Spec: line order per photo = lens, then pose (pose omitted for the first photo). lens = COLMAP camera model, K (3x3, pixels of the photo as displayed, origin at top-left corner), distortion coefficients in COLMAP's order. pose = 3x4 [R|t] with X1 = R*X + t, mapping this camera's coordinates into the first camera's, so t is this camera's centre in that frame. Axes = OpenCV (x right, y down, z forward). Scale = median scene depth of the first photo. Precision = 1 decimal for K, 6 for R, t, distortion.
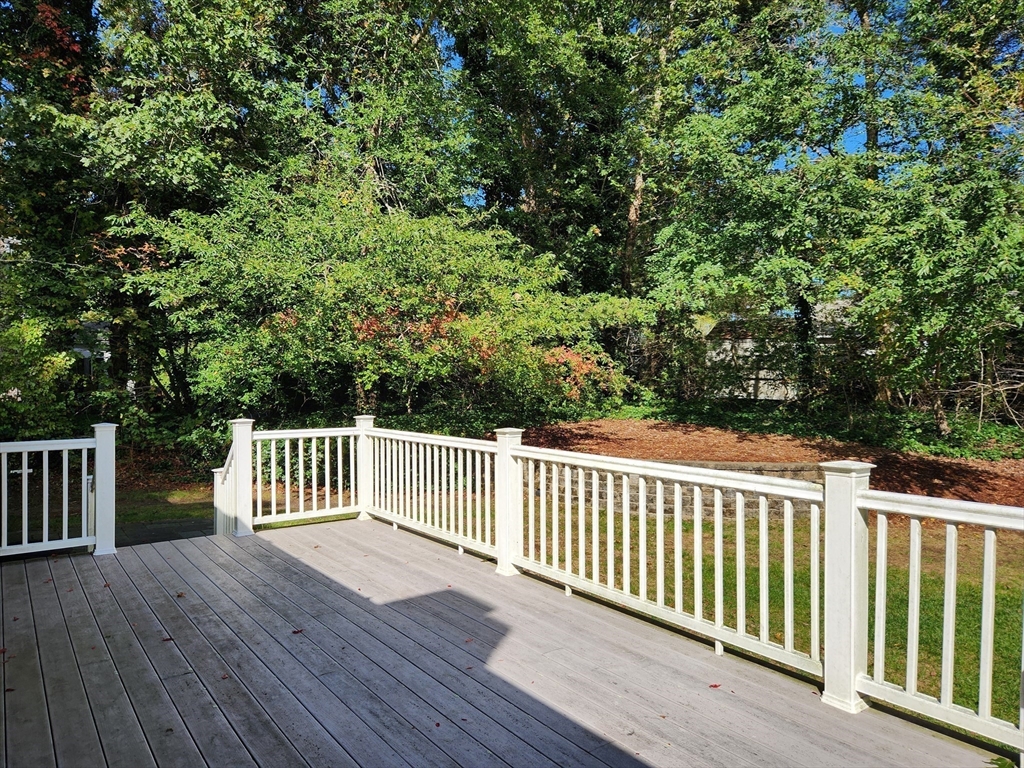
lens RADIAL K [[682.3, 0, 507.8], [0, 682.3, 382.3], [0, 0, 1]] dist [0.008289, 0.000637]
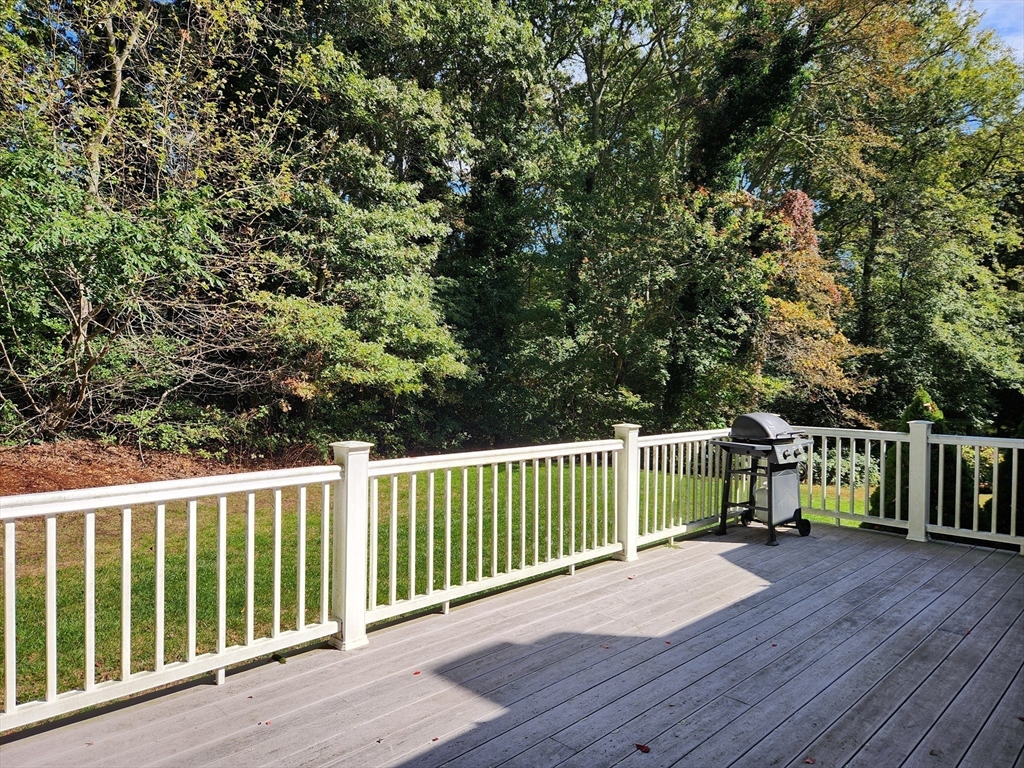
lens RADIAL K [[682.3, 0, 507.6], [0, 682.3, 384.4], [0, 0, 1]] dist [0.008289, 0.000637]
pose [[-0.122041, -0.035079, 0.991905, -0.950613], [-0.009474, 0.999371, 0.034177, -0.031112], [-0.992480, -0.005227, -0.122297, 1.196106]]
